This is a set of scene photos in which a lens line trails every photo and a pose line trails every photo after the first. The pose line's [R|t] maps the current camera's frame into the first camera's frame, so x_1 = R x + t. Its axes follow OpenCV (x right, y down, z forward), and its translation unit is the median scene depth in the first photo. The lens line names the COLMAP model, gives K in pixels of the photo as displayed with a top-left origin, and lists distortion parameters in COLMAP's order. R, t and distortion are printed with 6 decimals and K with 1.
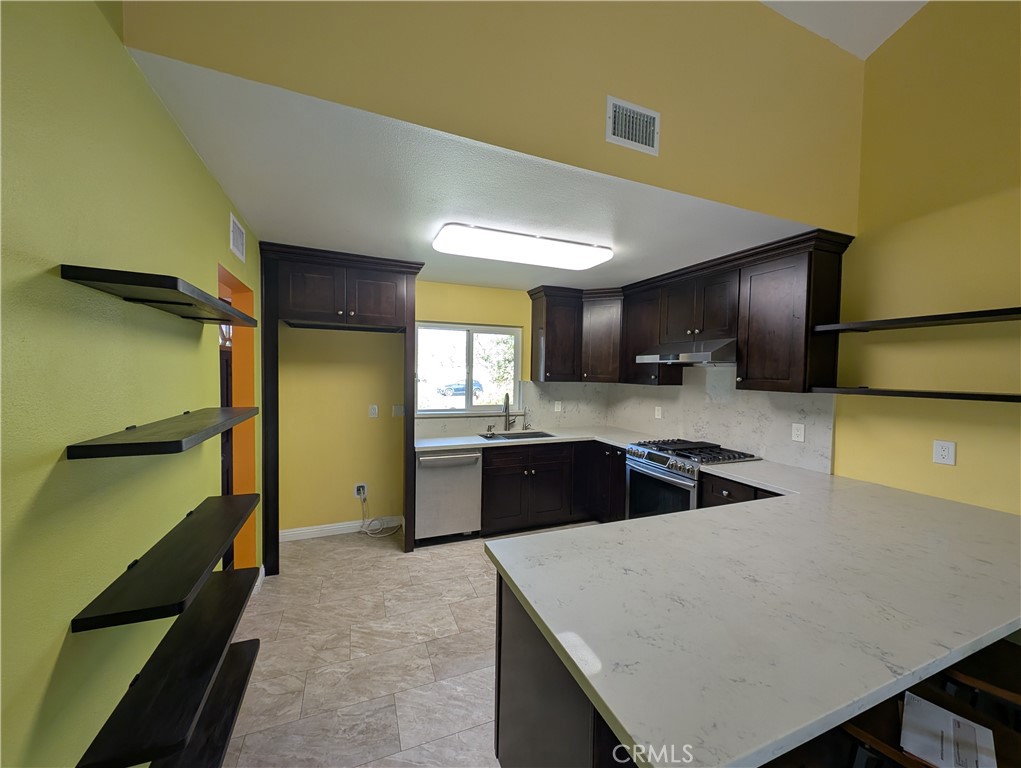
lens RADIAL K [[384.3, 0, 506.2], [0, 384.3, 384.9], [0, 0, 1]] dist [0.001868, -0.000127]
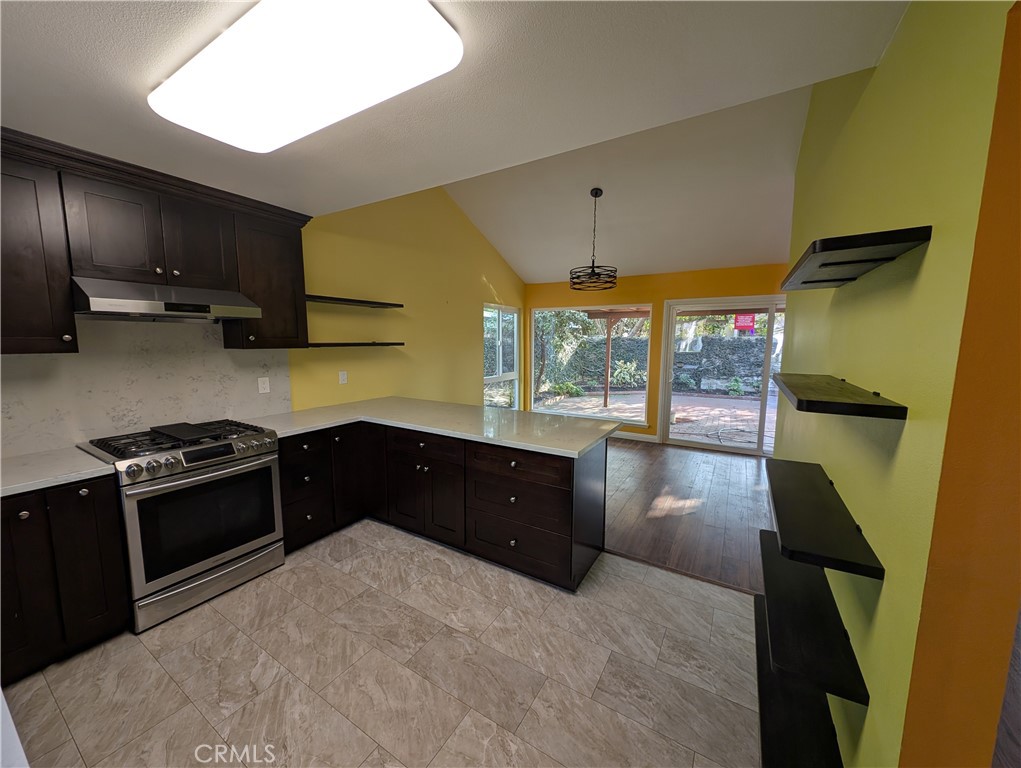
lens RADIAL K [[384.3, 0, 506.2], [0, 384.3, 384.9], [0, 0, 1]] dist [0.001868, -0.000127]
pose [[-0.592271, -0.113711, 0.797675, -0.761131], [0.014540, 0.988322, 0.151684, -0.050555], [-0.805608, 0.101437, -0.583701, 1.519342]]
